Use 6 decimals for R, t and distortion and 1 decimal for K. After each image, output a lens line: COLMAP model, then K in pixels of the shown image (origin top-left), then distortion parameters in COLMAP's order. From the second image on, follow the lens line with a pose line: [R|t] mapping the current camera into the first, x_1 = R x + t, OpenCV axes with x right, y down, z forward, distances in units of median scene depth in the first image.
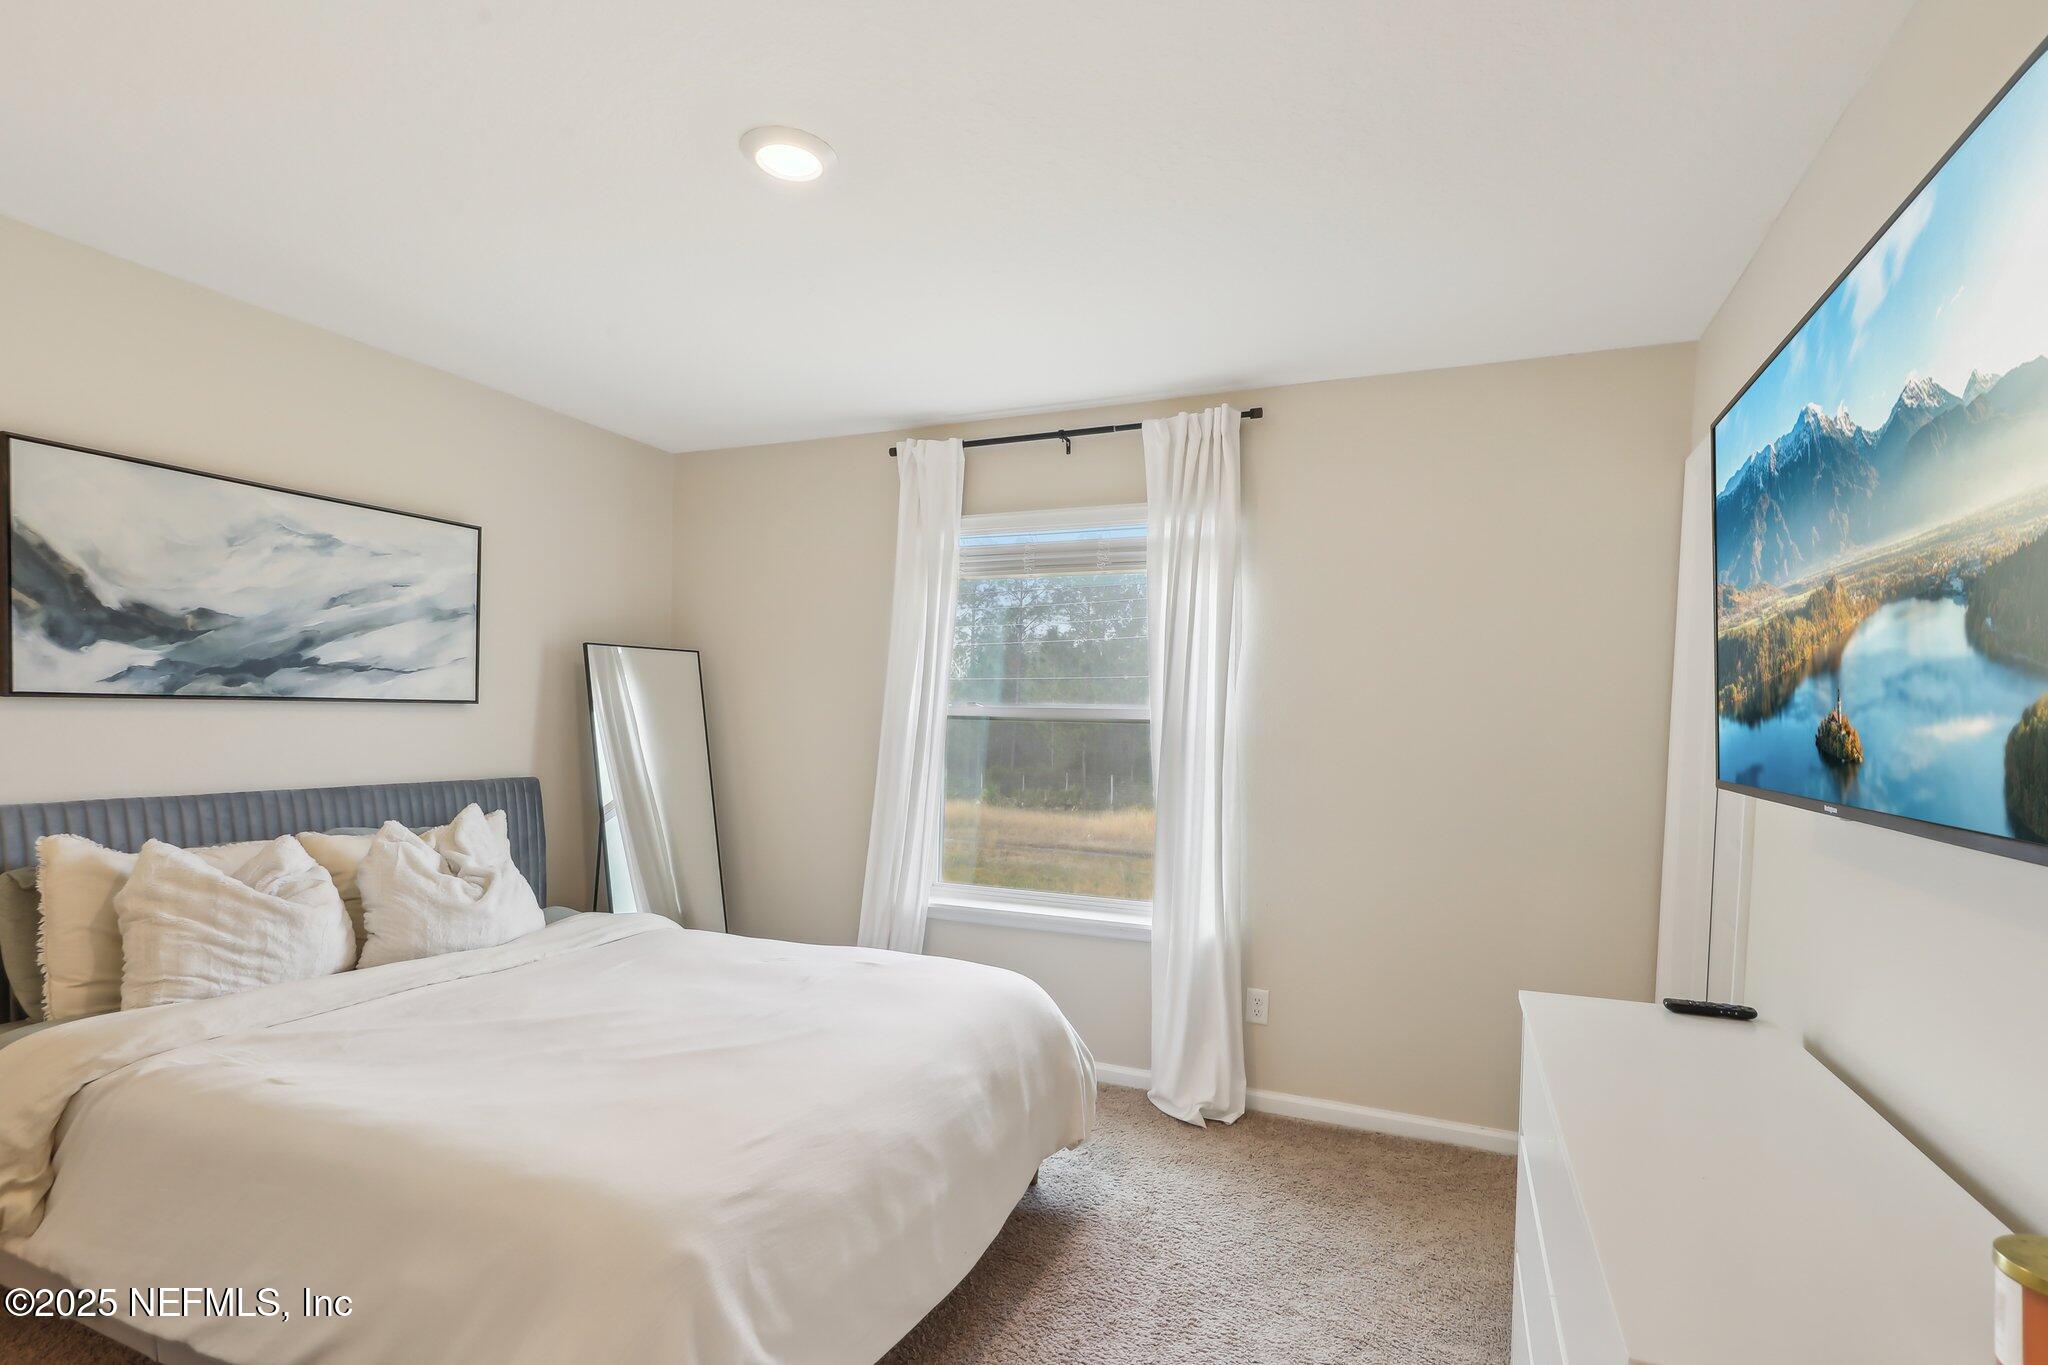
lens RADIAL K [[968.0, 0, 1034.2], [0, 968.0, 724.2], [0, 0, 1]] dist [0.000937, 0.000127]
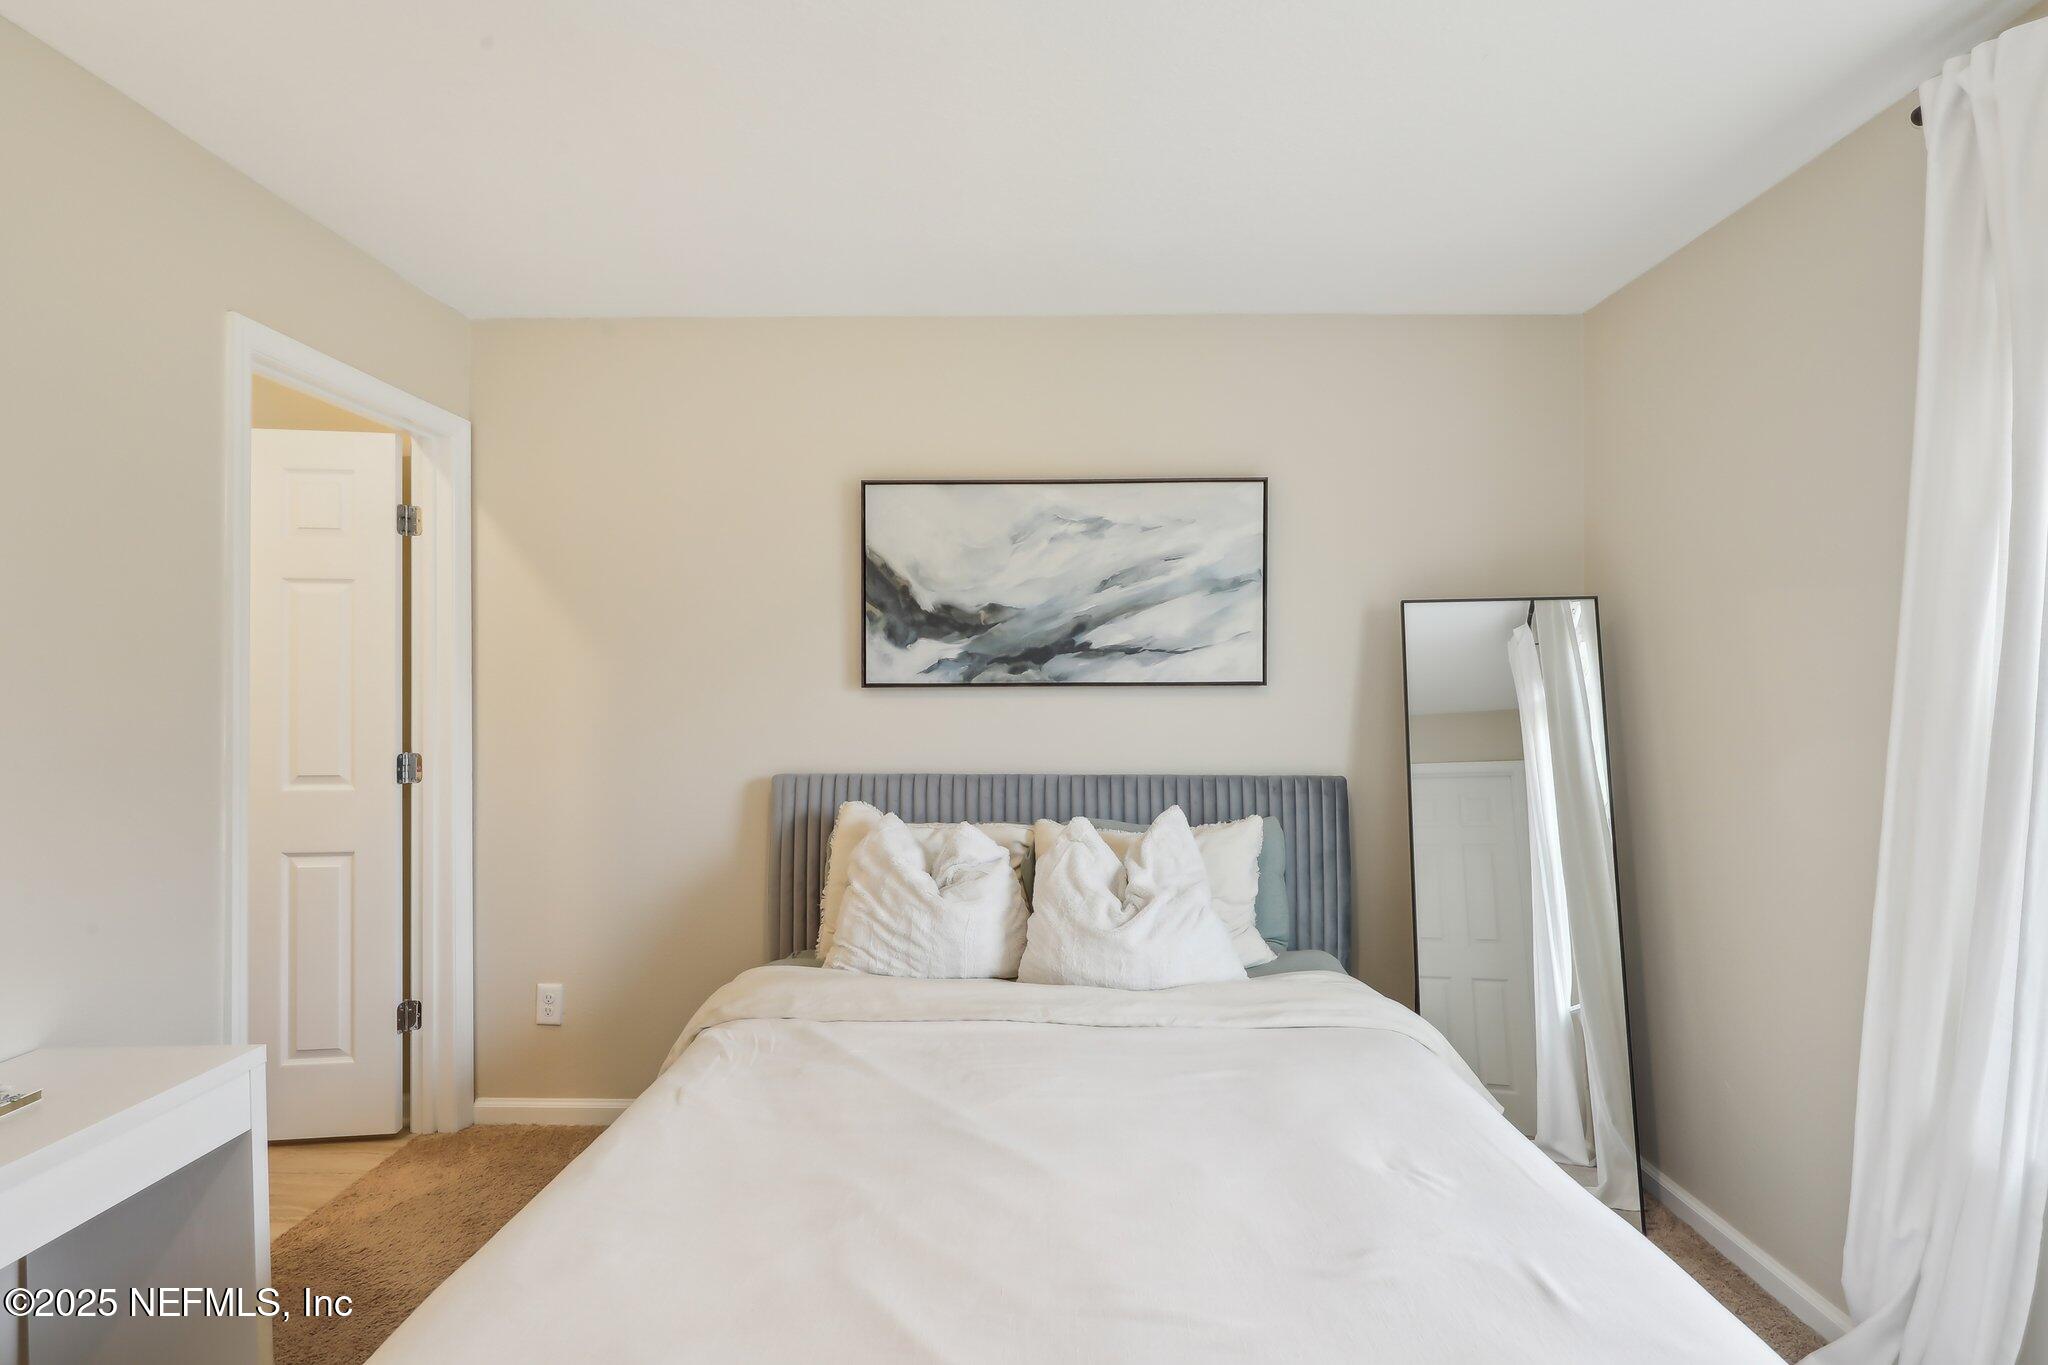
lens RADIAL K [[931.8, 0, 1025.6], [0, 931.8, 672.9], [0, 0, 1]] dist [-0.000245, -0.000191]
pose [[0.377220, -0.031081, -0.925602, 0.124712], [0.000004, 0.999437, -0.033558, -0.005747], [0.926124, 0.012655, 0.377008, 0.617231]]
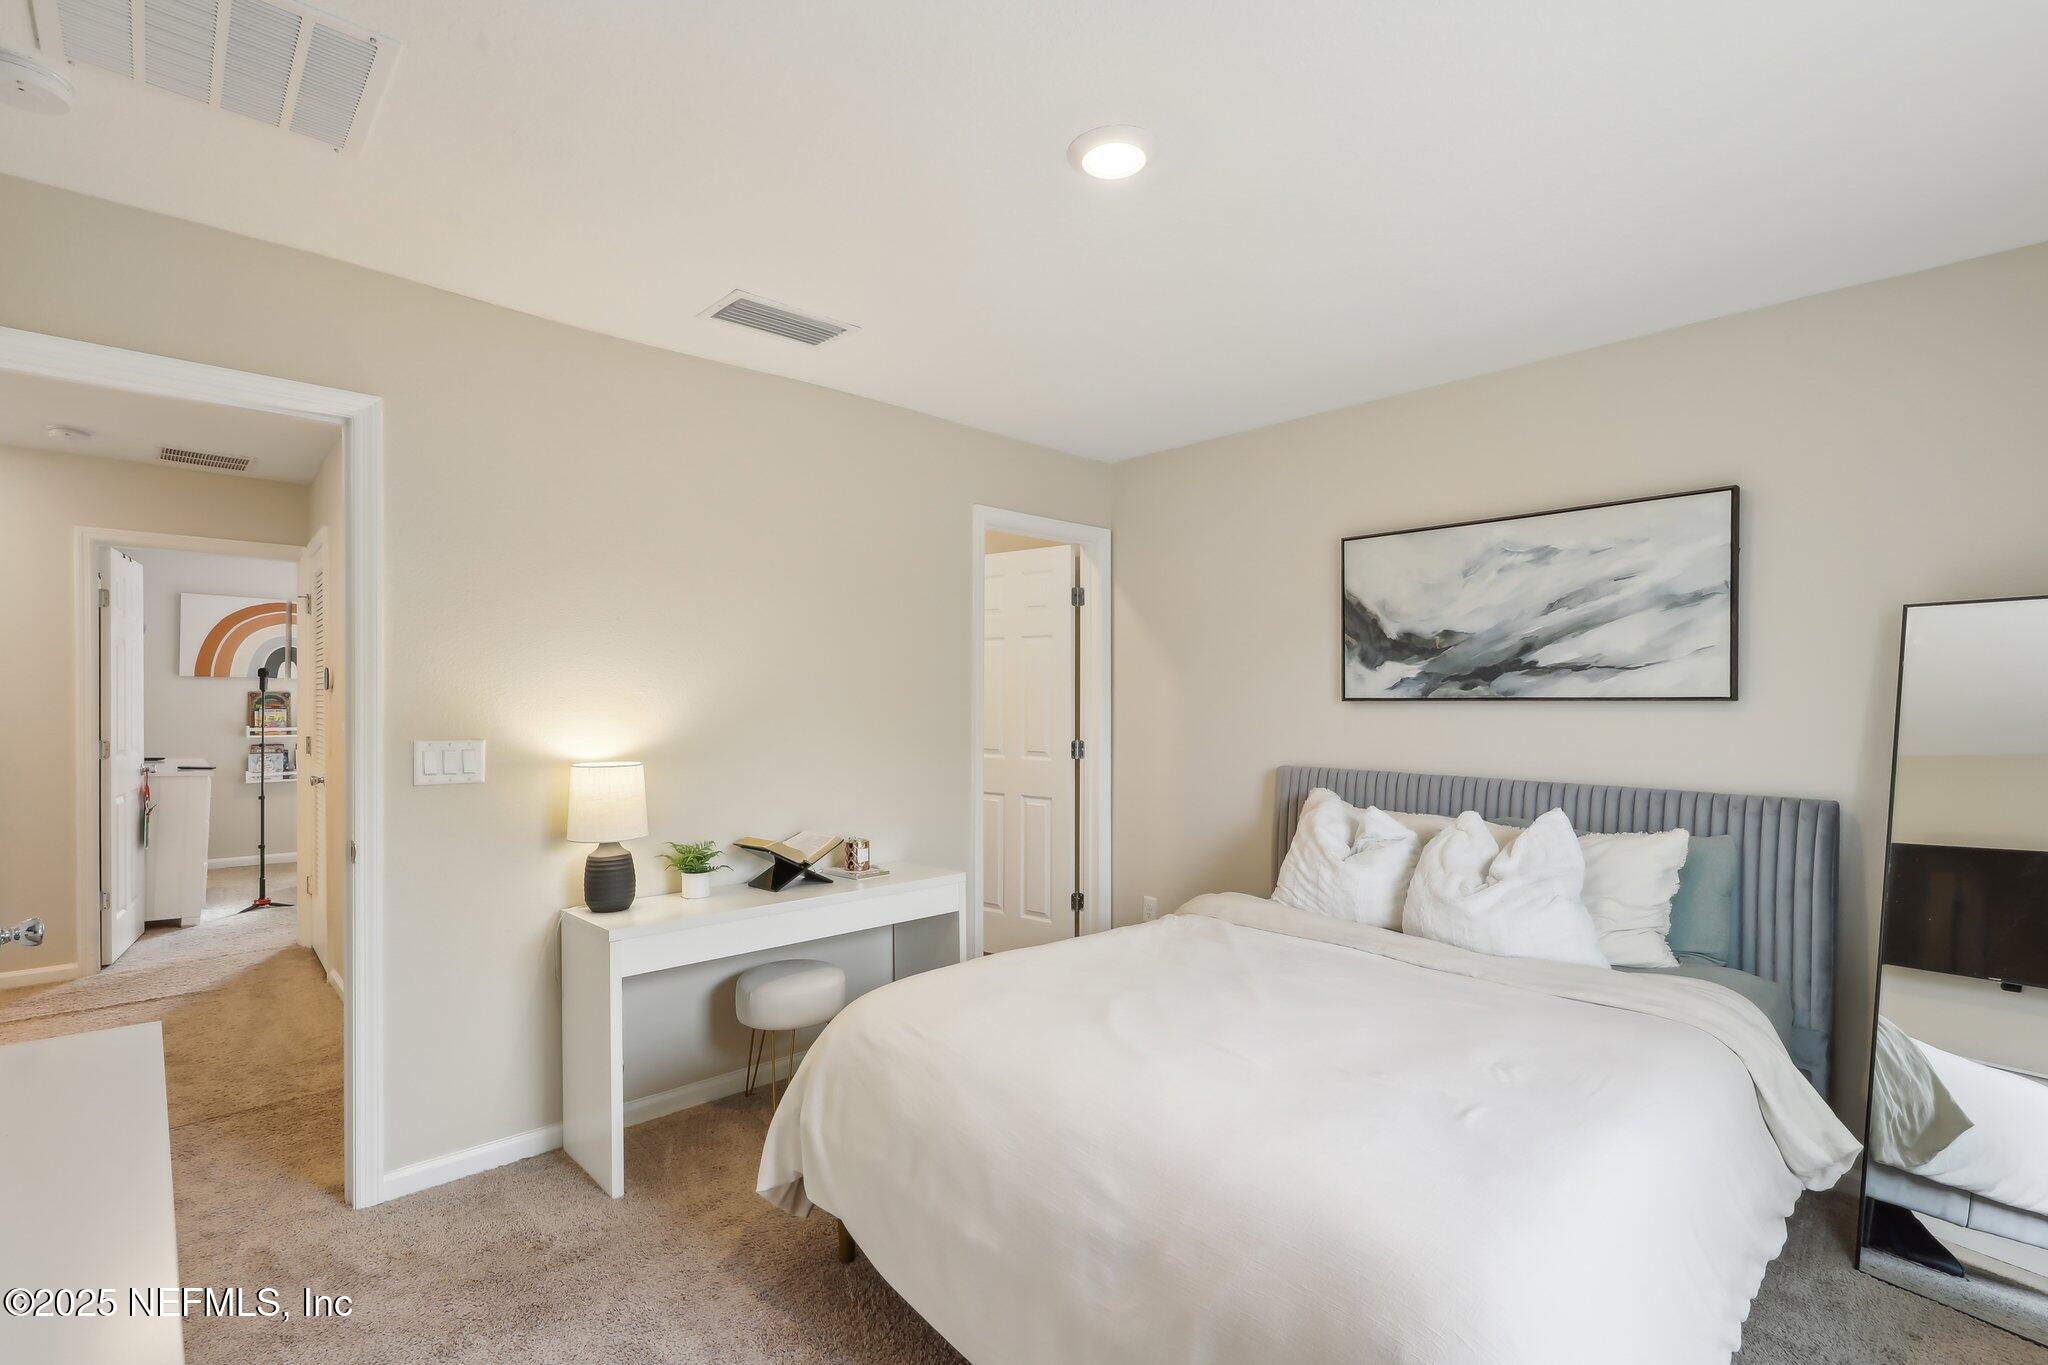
lens RADIAL K [[923.8, 0, 1024.0], [0, 923.8, 682.5], [0, 0, 1]] dist [-0.001476, -0.000407]
pose [[-0.398408, -0.036835, -0.916468, 0.468531], [-0.019099, 0.999310, -0.031862, -0.000370], [0.917009, 0.004809, -0.398837, 0.942852]]
